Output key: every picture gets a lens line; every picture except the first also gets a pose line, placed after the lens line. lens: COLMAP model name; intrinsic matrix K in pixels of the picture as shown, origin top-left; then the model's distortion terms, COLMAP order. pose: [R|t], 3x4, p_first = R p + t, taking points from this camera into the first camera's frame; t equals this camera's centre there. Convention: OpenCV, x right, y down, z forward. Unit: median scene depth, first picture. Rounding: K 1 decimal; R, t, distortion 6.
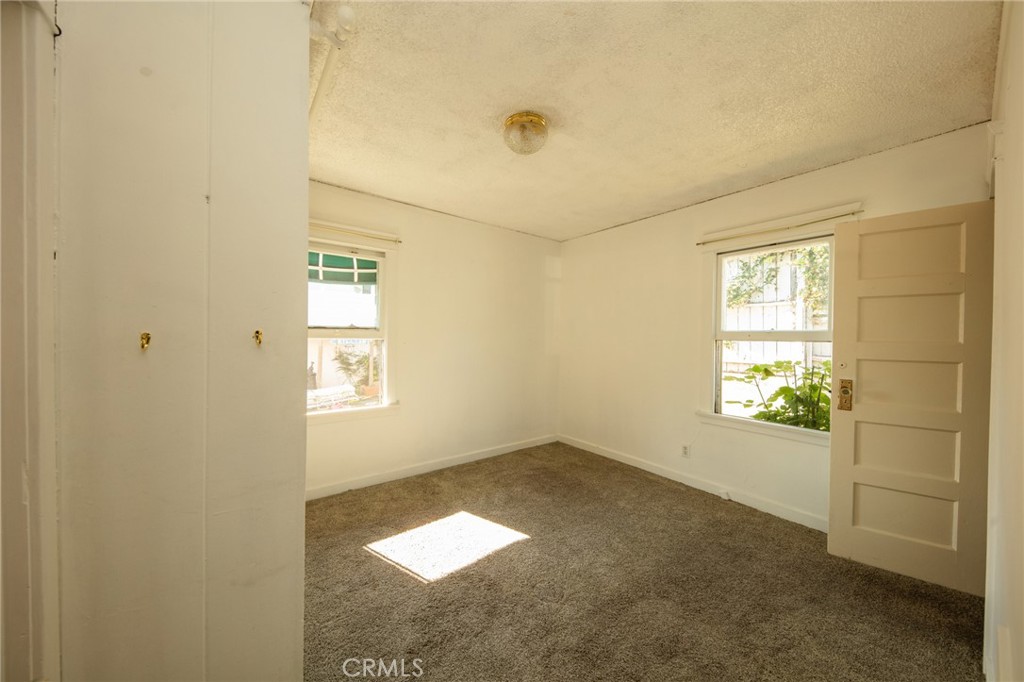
lens RADIAL K [[355.5, 0, 509.2], [0, 355.5, 338.1], [0, 0, 1]] dist [-0.004086, -0.003630]
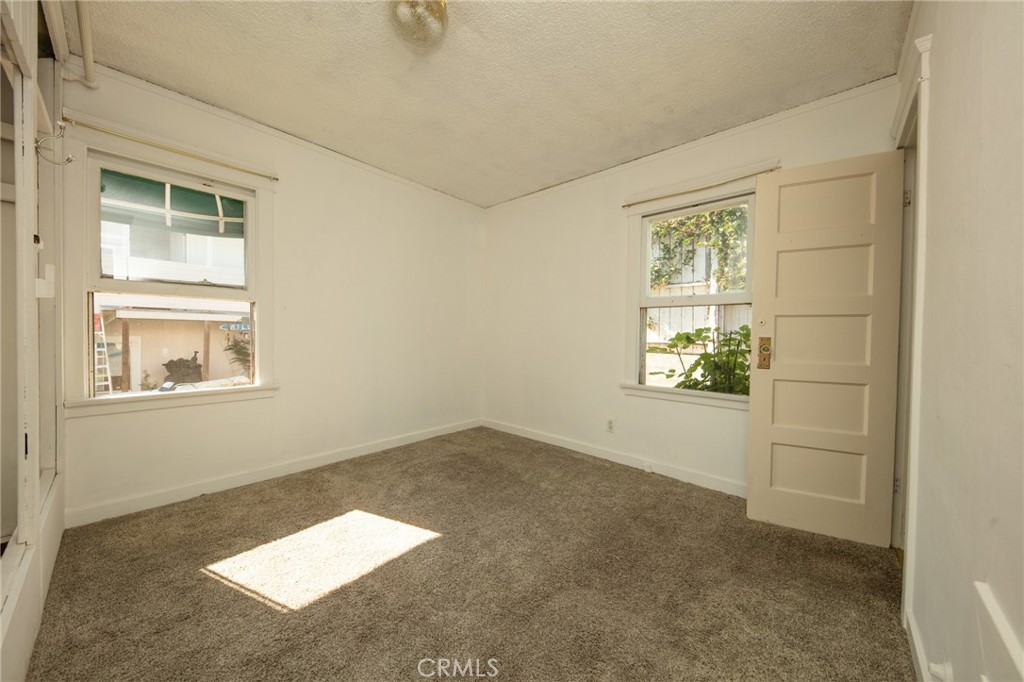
lens RADIAL K [[355.5, 0, 511.9], [0, 355.5, 338.5], [0, 0, 1]] dist [-0.004086, -0.003630]
pose [[0.982690, -0.001288, 0.185254, 0.086435], [-0.000872, 0.999933, 0.011577, 0.102776], [-0.185256, -0.011538, 0.982622, 0.162253]]
